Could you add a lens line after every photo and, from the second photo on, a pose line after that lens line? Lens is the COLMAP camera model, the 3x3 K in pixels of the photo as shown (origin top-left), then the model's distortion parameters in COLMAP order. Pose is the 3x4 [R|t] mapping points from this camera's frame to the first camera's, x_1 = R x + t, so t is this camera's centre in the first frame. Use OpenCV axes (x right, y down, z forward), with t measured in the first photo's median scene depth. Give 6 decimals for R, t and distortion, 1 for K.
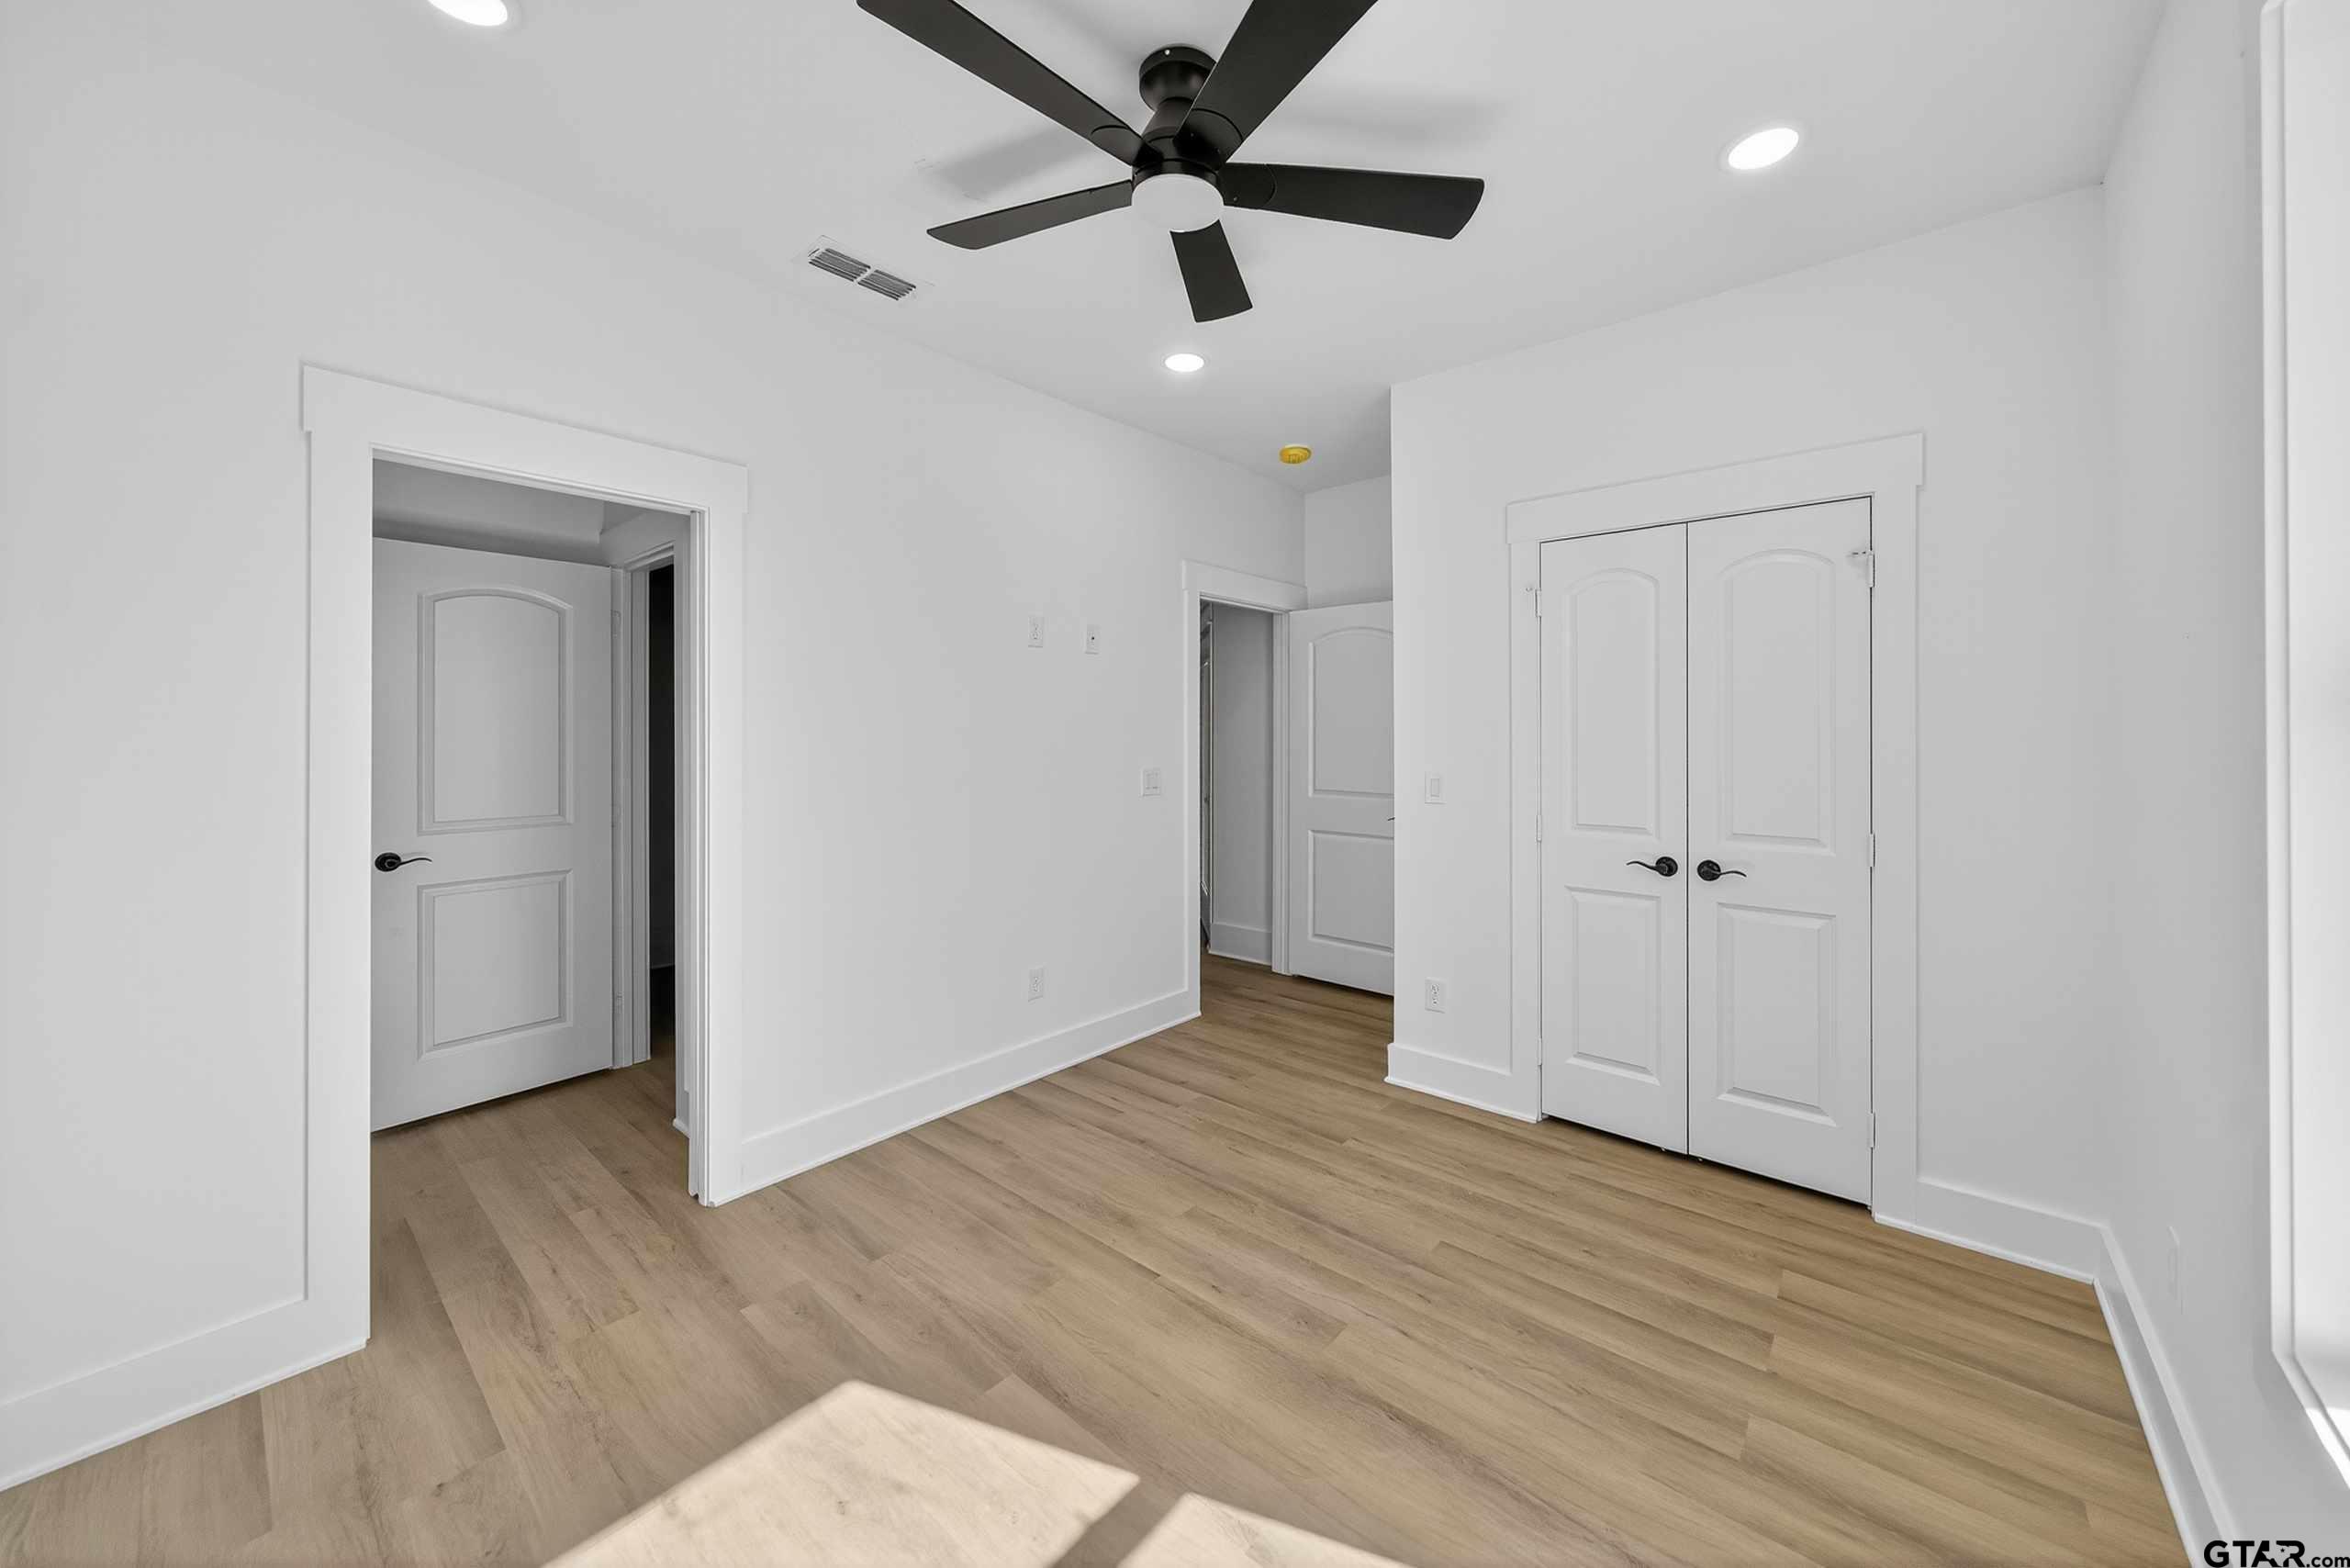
lens RADIAL K [[824.6, 0, 1185.2], [0, 824.6, 727.7], [0, 0, 1]] dist [-0.007726, 0.000333]
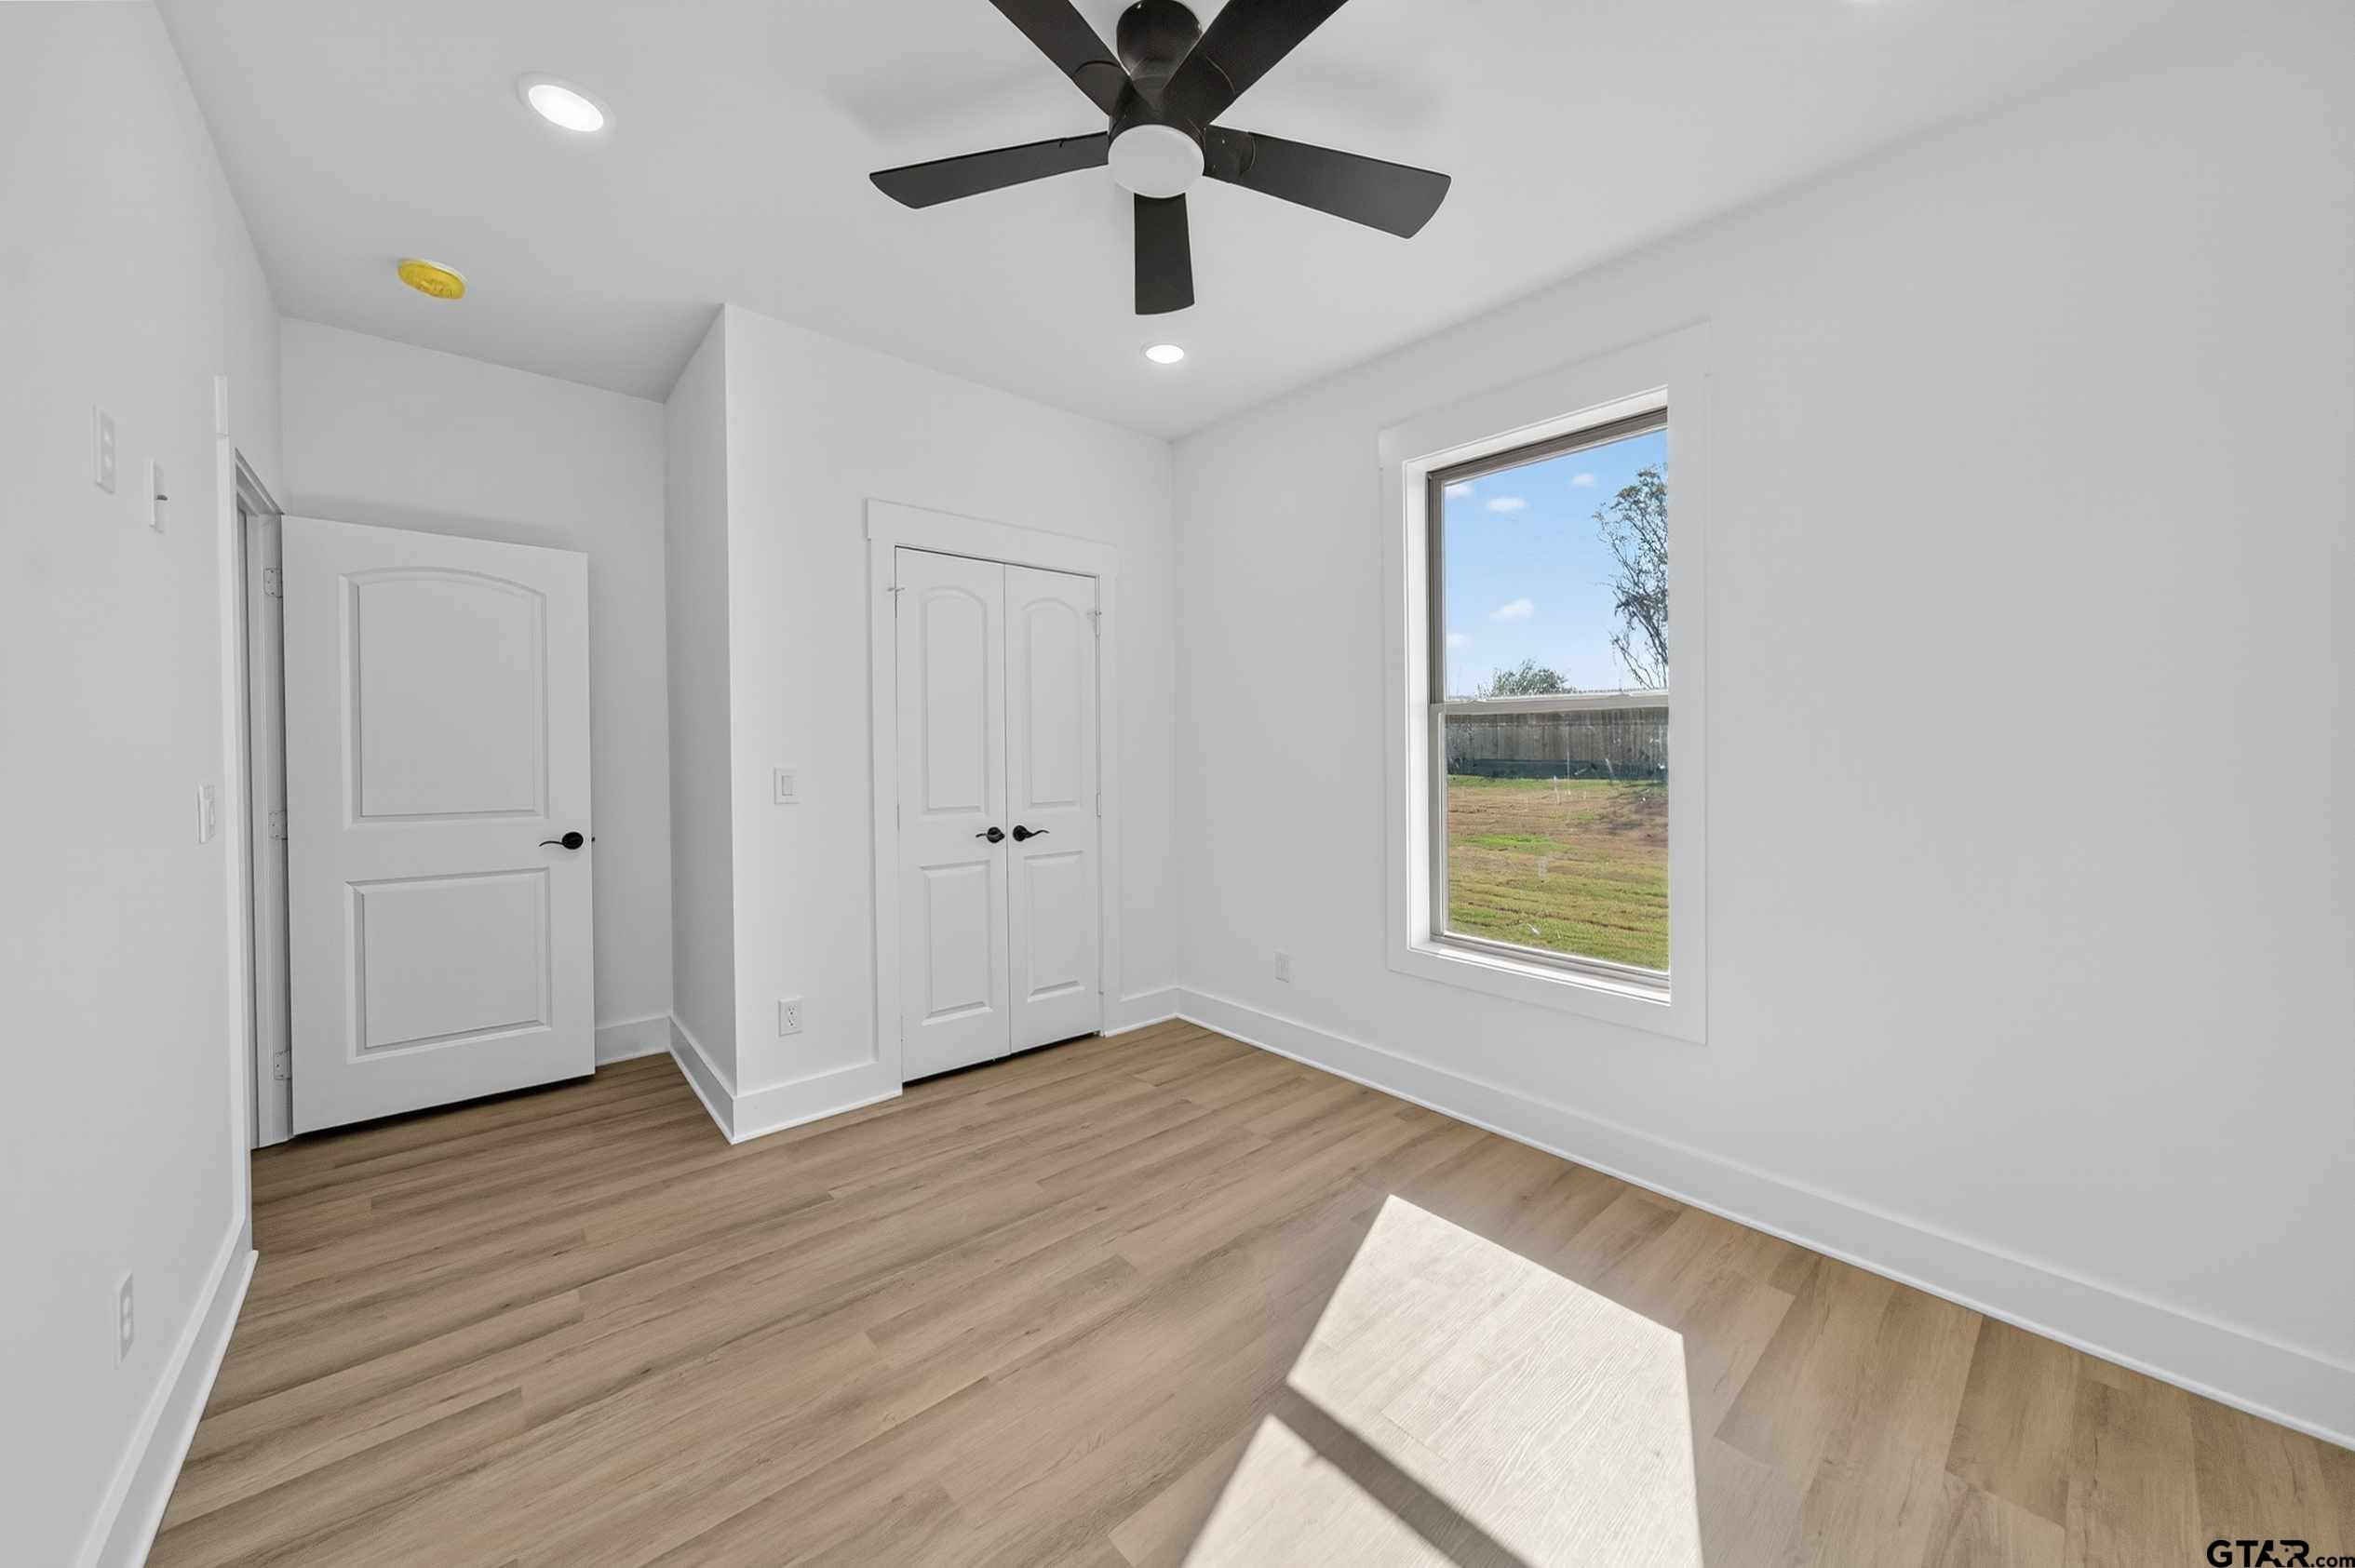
lens RADIAL K [[820.1, 0, 1185.6], [0, 820.1, 753.1], [0, 0, 1]] dist [-0.000651, 0.000121]
pose [[0.149875, -0.005276, 0.988691, -0.749774], [-0.013513, 0.999881, 0.007384, 0.037136], [-0.988613, -0.014467, 0.149786, 0.647023]]
